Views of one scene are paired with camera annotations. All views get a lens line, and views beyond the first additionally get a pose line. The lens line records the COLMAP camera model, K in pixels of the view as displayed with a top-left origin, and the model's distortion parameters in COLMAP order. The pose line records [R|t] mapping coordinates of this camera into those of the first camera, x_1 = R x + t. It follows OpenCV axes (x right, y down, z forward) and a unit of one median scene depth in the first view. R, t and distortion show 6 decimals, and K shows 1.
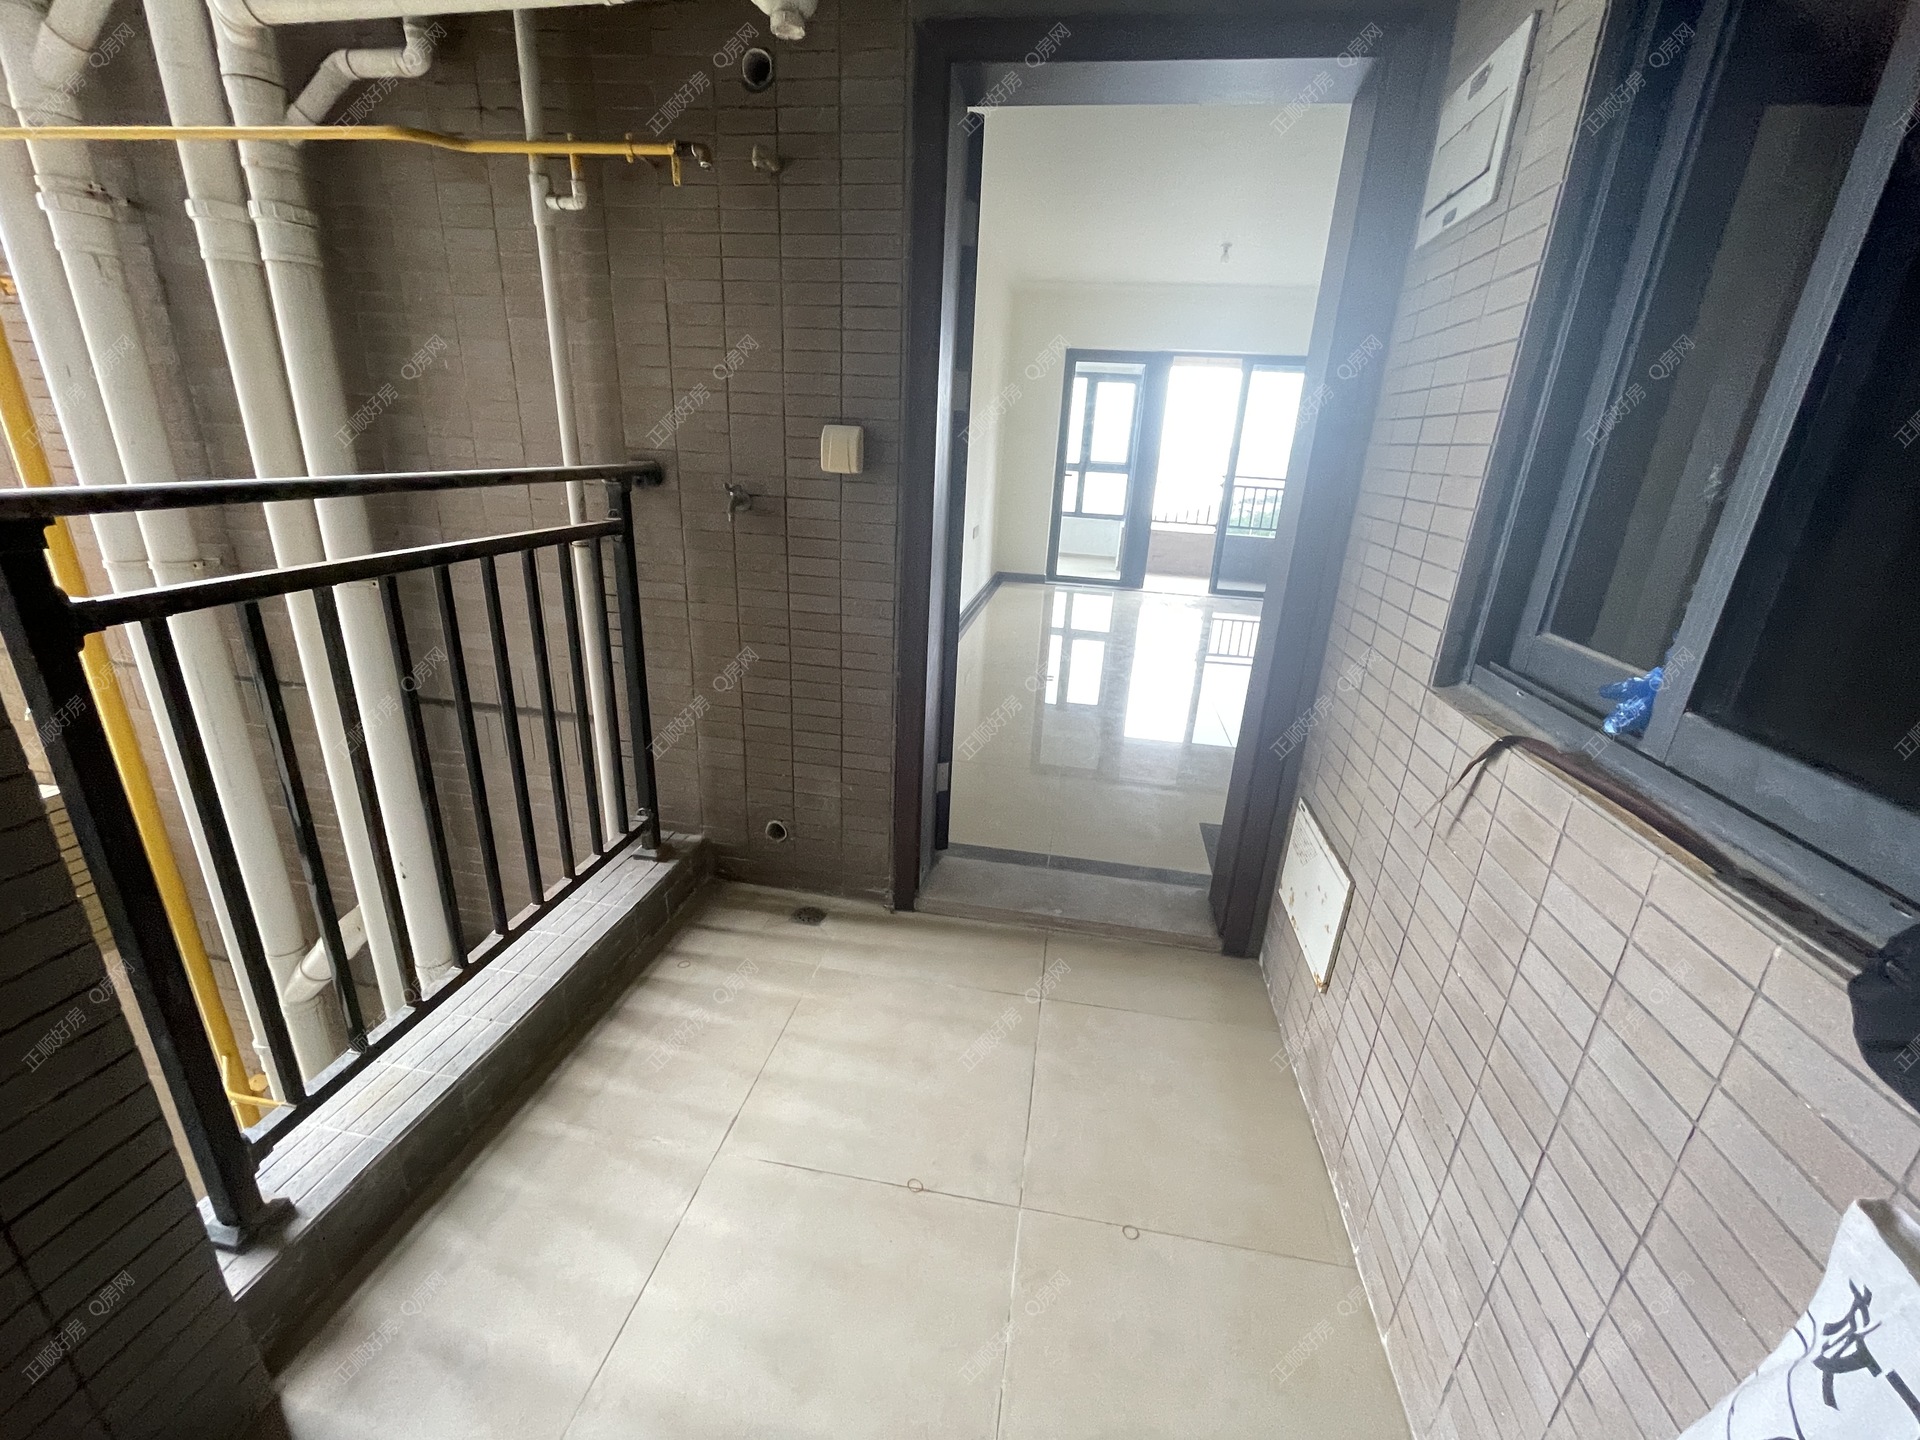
lens RADIAL K [[773.5, 0, 965.7], [0, 773.5, 720.4], [0, 0, 1]] dist [-0.002251, -0.000413]
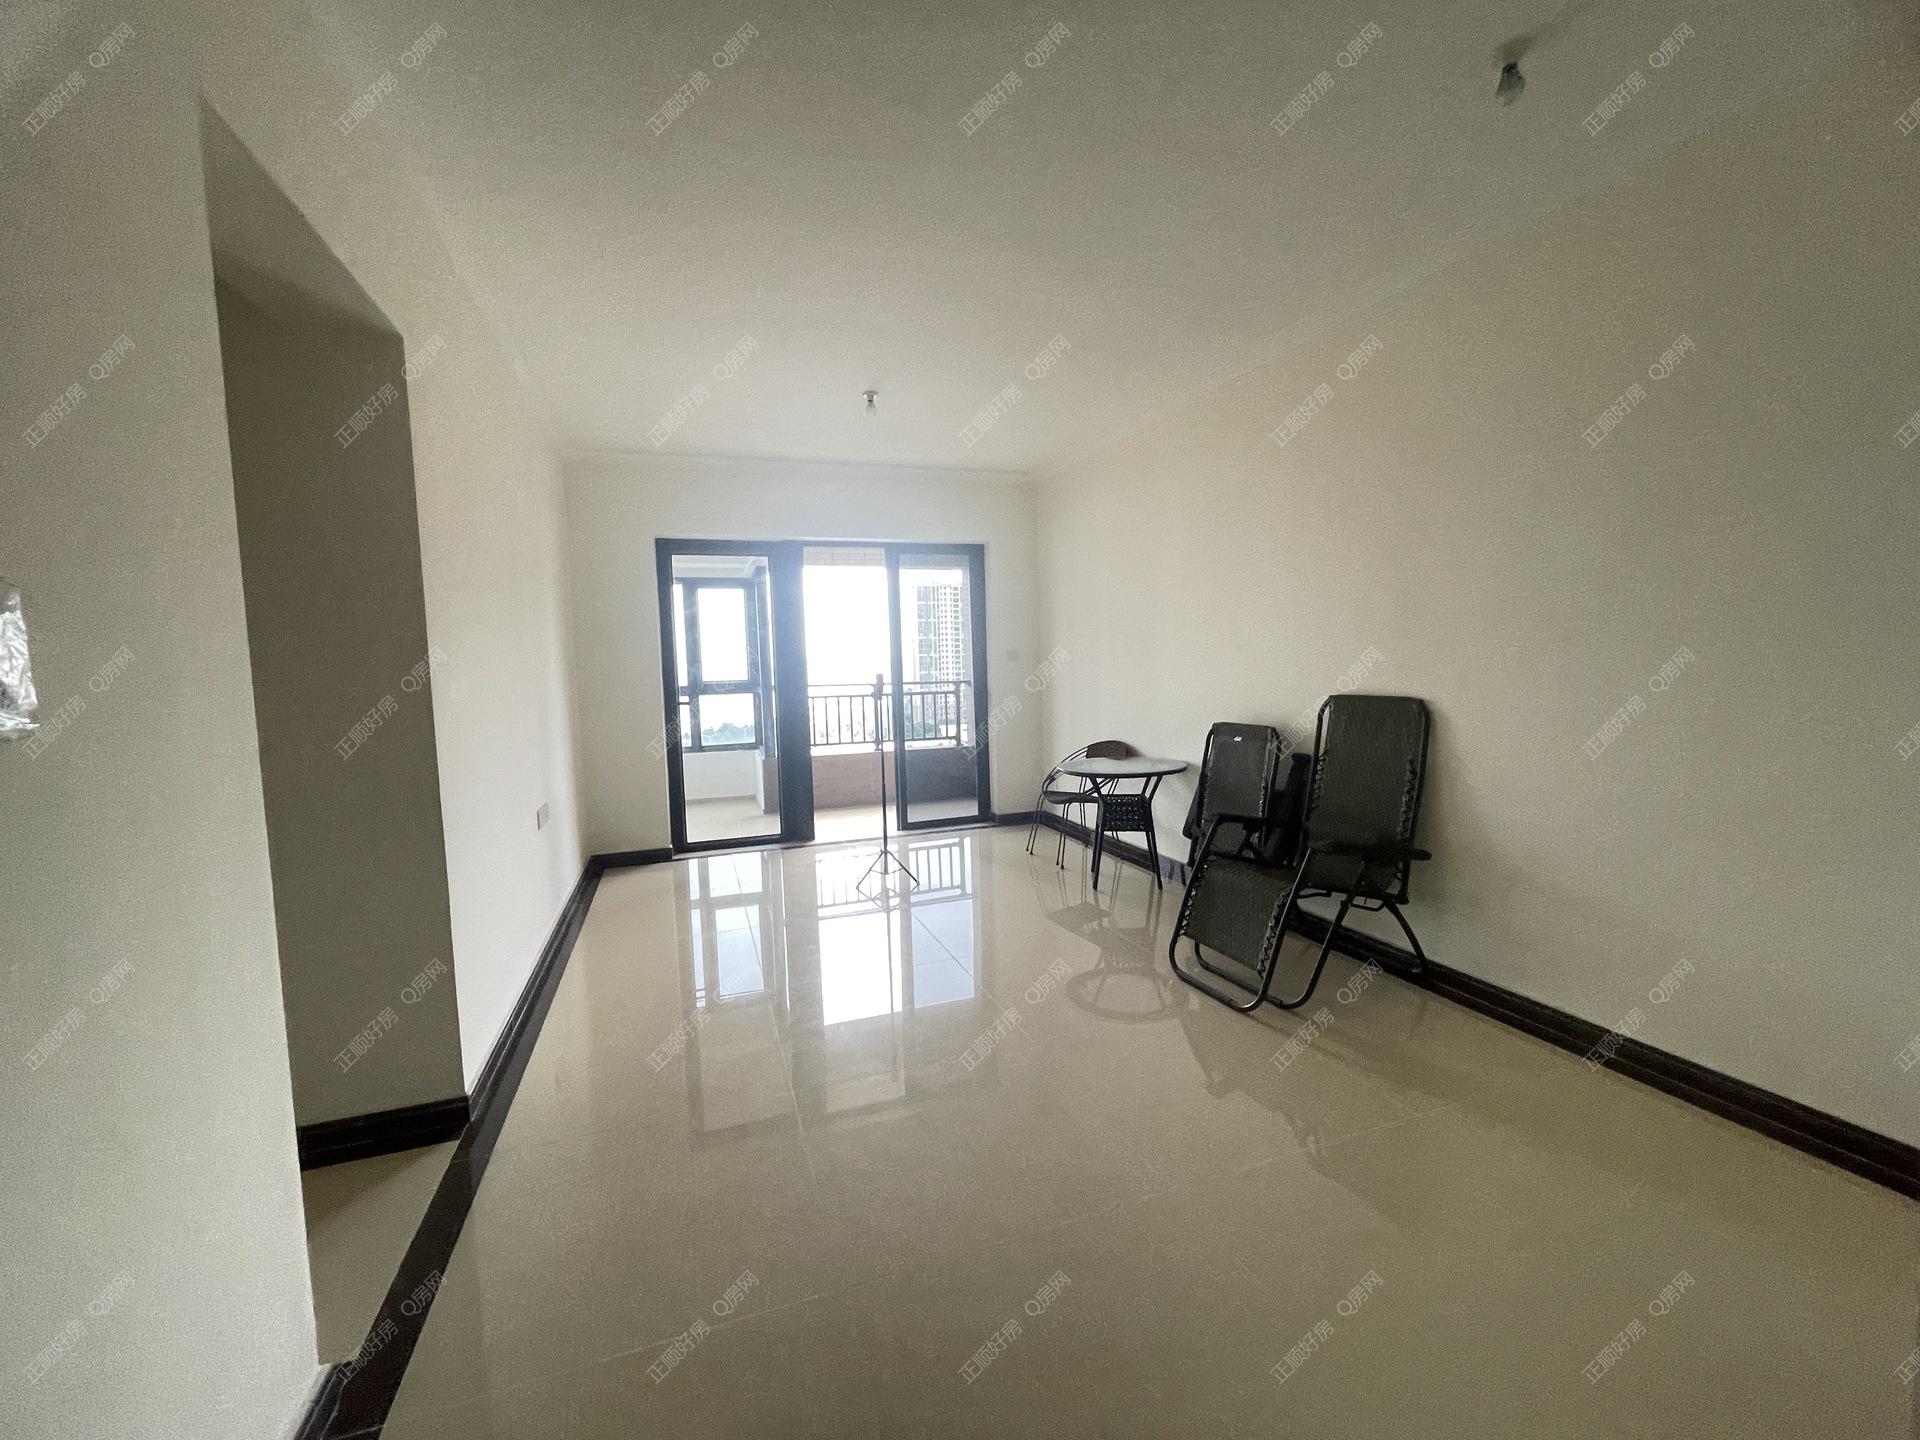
lens RADIAL K [[773.5, 0, 965.7], [0, 773.5, 720.4], [0, 0, 1]] dist [-0.002251, -0.000413]
pose [[0.868223, -0.109575, 0.483924, 0.011359], [0.231511, 0.952099, -0.199776, -0.093373], [-0.438853, 0.285484, 0.852002, 0.267895]]
